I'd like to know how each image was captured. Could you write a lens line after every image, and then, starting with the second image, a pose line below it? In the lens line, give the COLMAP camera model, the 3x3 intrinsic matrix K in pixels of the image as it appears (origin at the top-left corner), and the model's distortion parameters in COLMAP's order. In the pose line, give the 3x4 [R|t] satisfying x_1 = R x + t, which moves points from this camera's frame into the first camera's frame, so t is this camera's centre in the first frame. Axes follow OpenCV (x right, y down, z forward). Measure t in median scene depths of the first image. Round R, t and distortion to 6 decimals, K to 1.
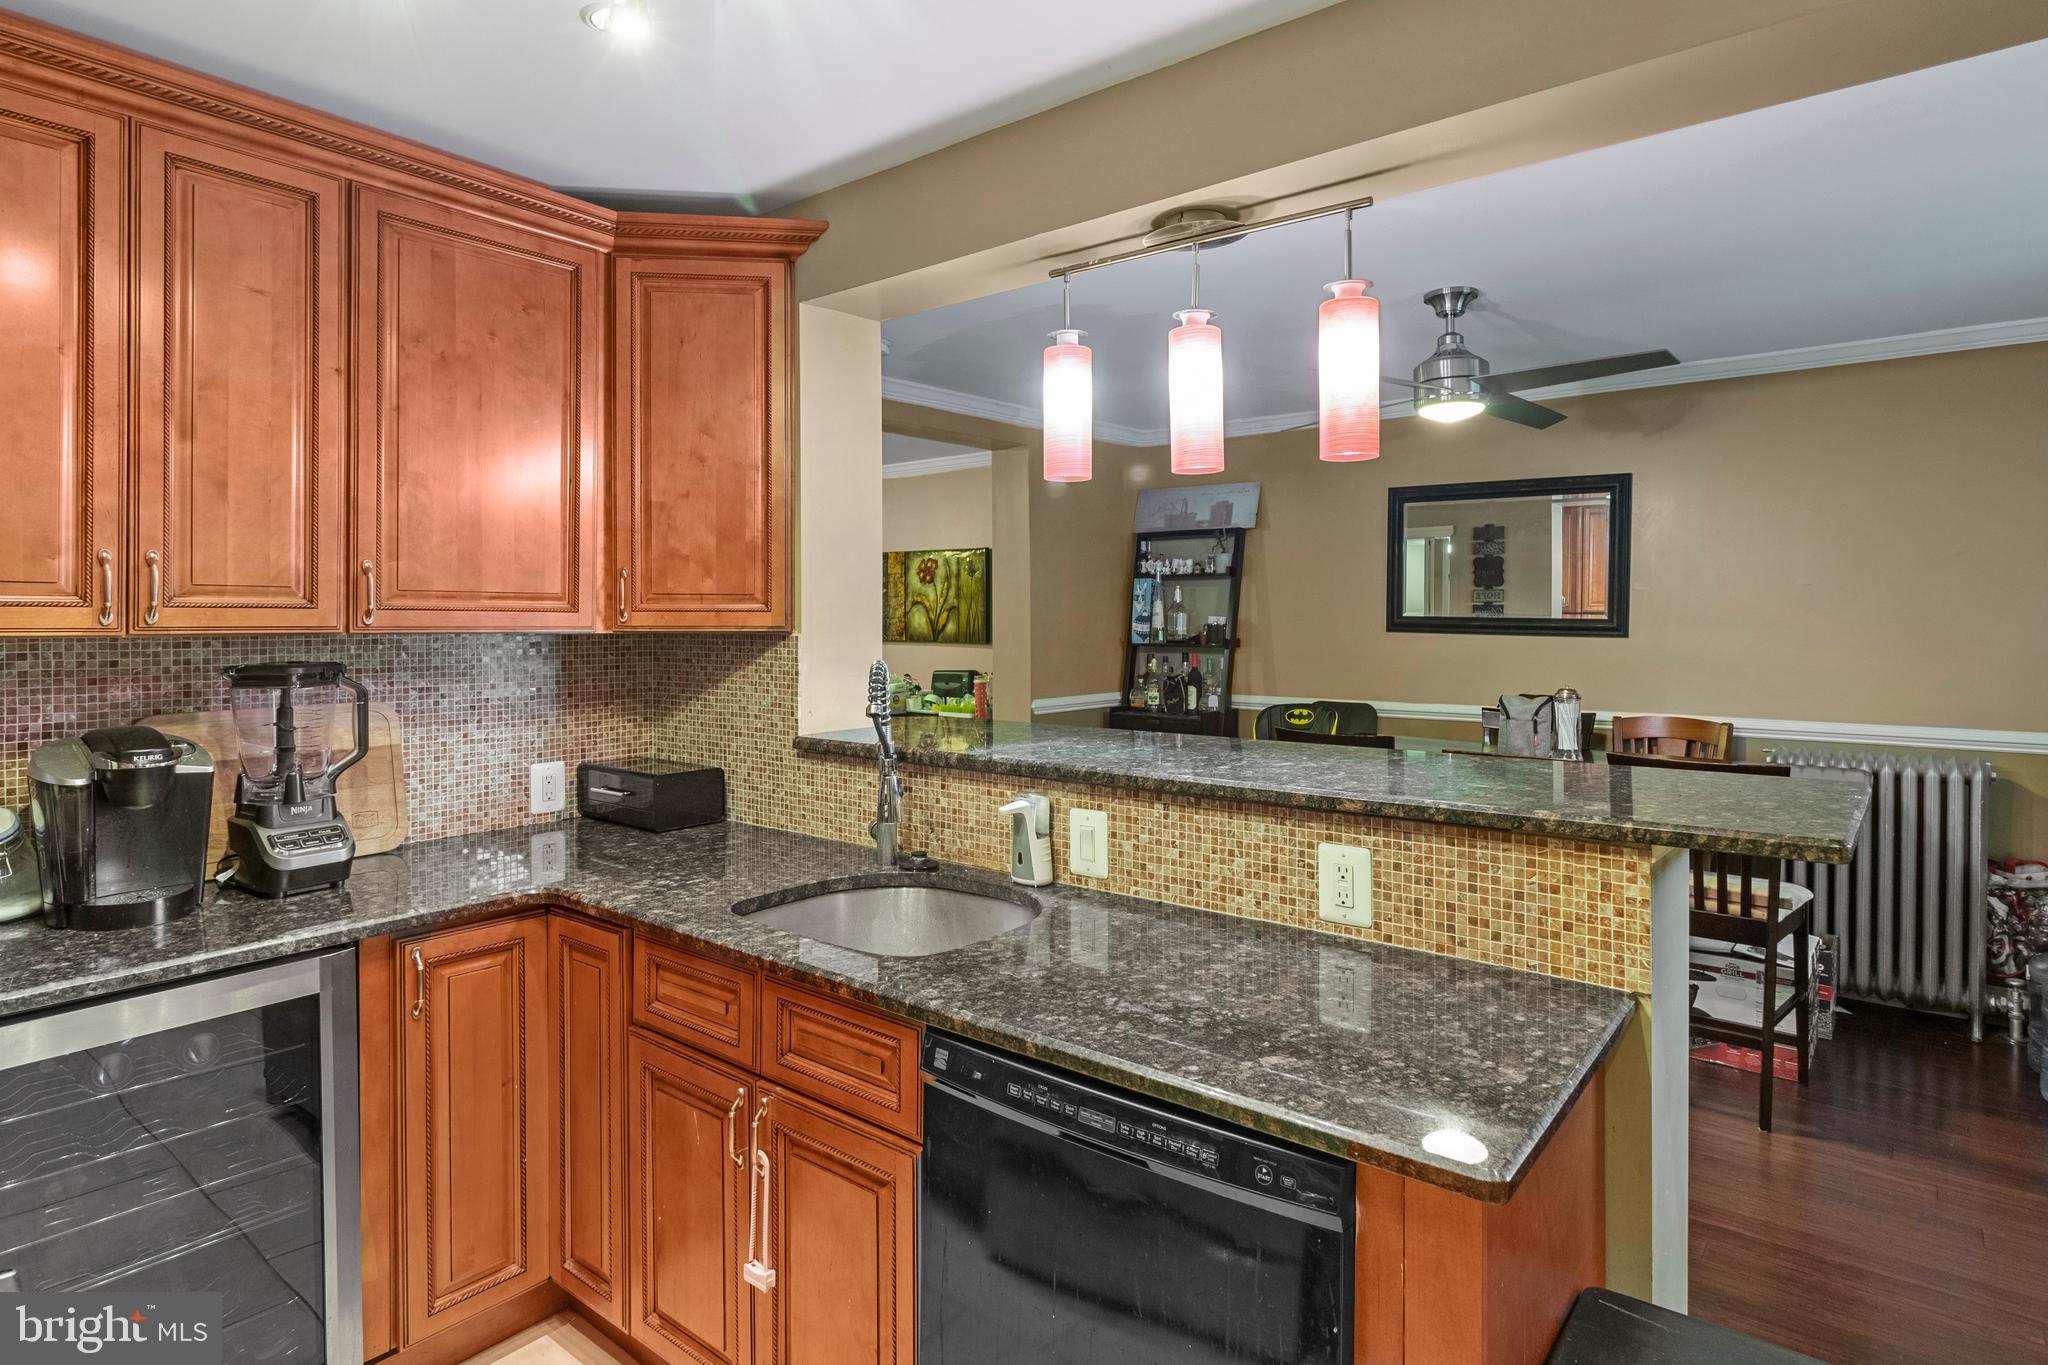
lens RADIAL K [[1090.5, 0, 1036.7], [0, 1090.5, 617.9], [0, 0, 1]] dist [-0.004636, -0.001370]
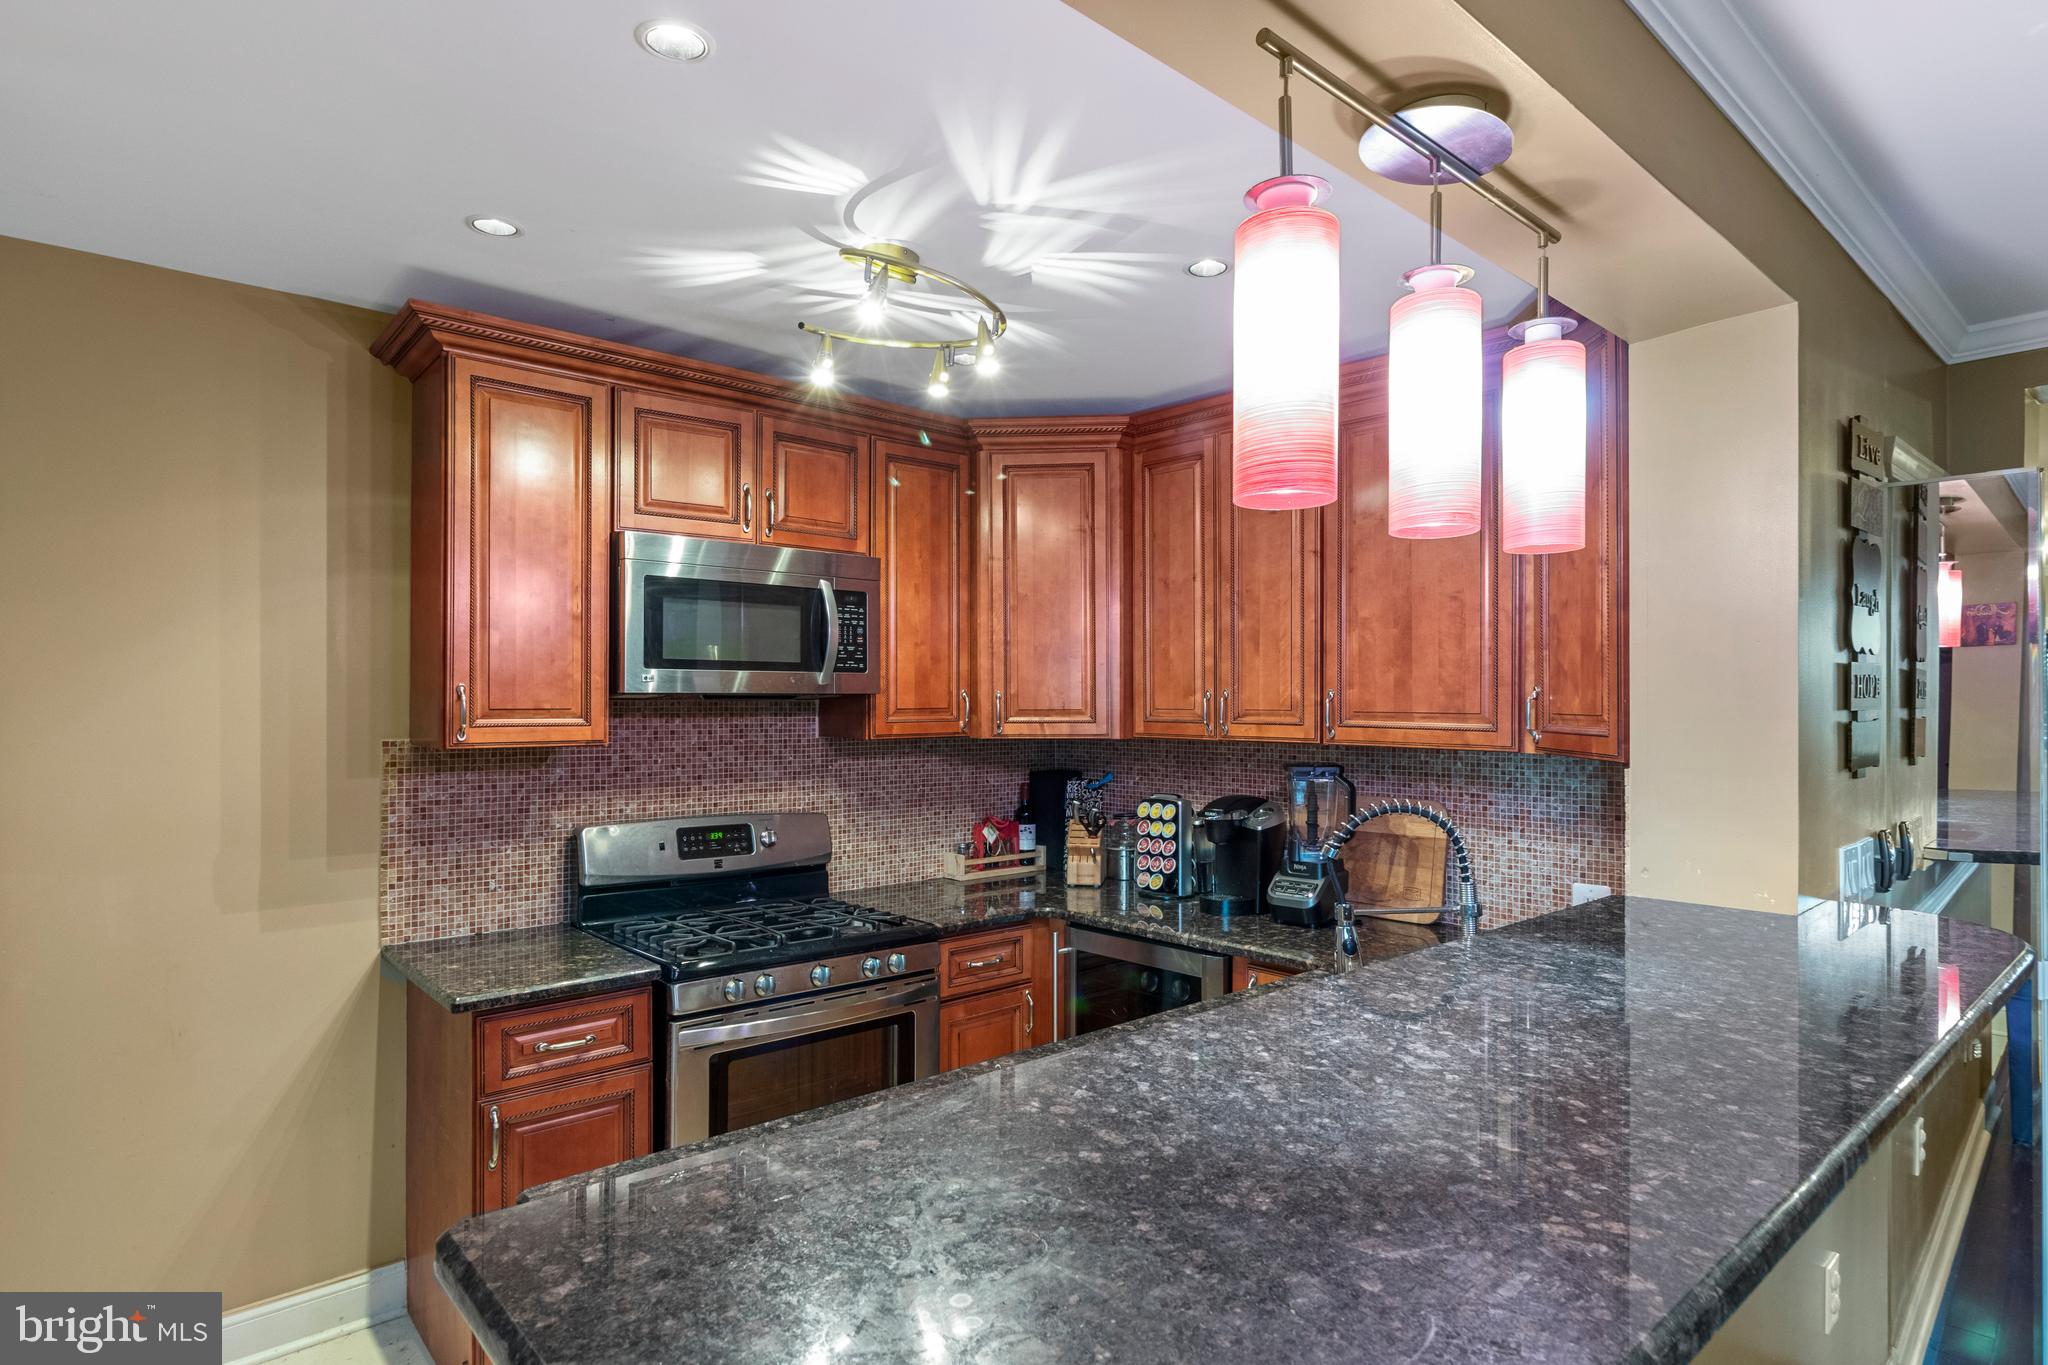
lens RADIAL K [[1090.5, 0, 1020.3], [0, 1090.5, 696.3], [0, 0, 1]] dist [-0.004636, -0.001370]
pose [[-0.165610, -0.003460, -0.986185, 0.655815], [-0.000880, 0.999994, -0.003360, -0.034430], [0.986191, 0.000312, -0.165612, 0.731069]]
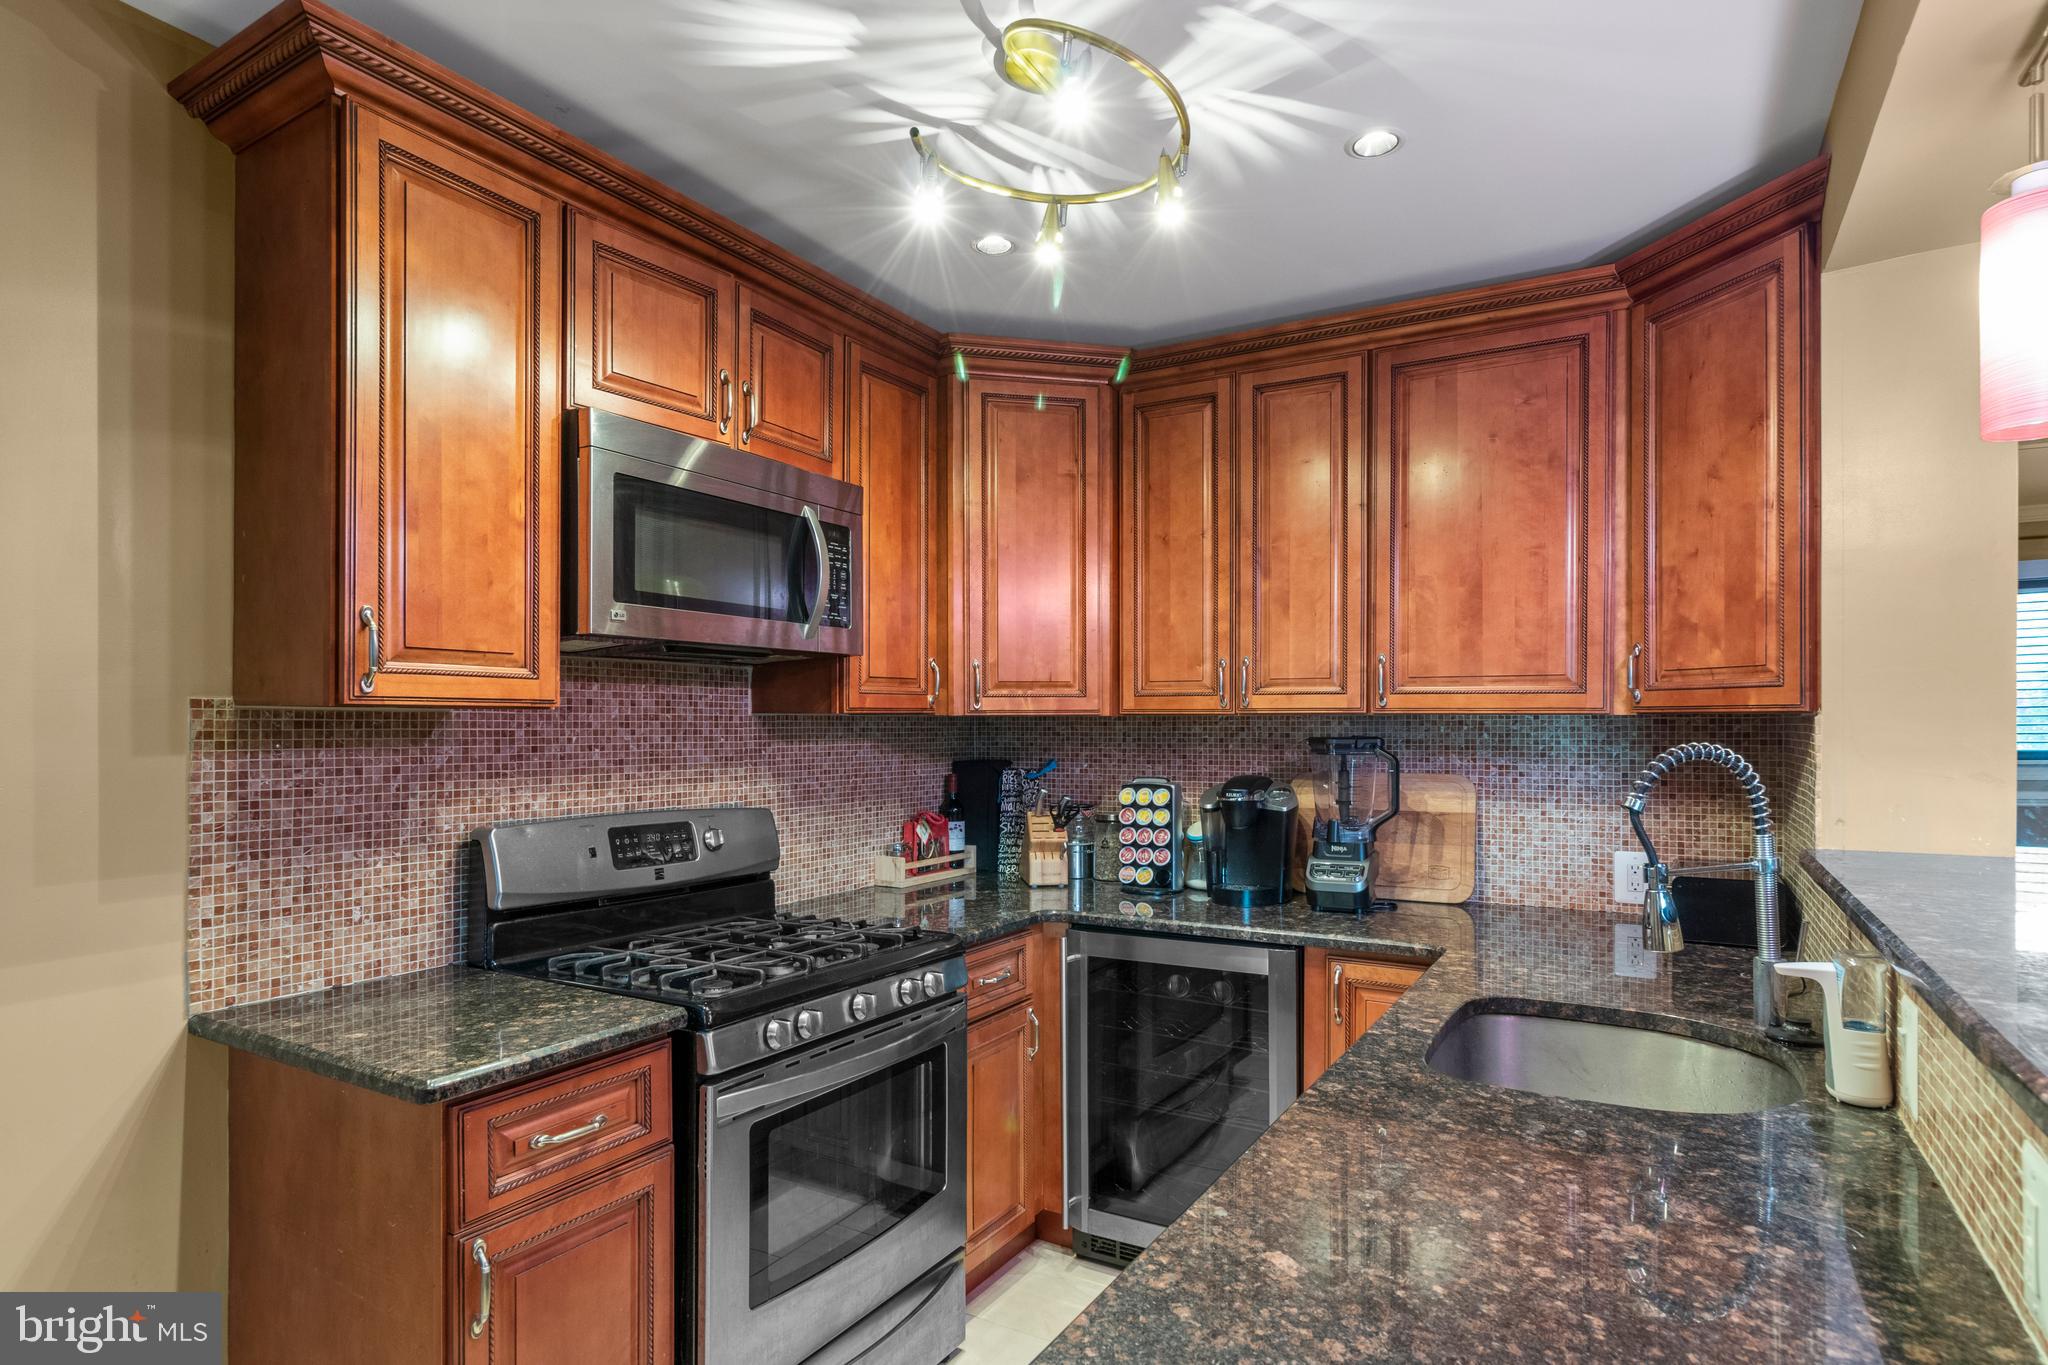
lens RADIAL K [[1085.9, 0, 1020.7], [0, 1085.9, 723.0], [0, 0, 1]] dist [-0.002155, 0.000820]
pose [[0.142793, 0.000388, -0.989753, 0.464975], [0.000112, 1.000000, 0.000408, 0.020979], [0.989753, -0.000169, 0.142793, 0.364152]]
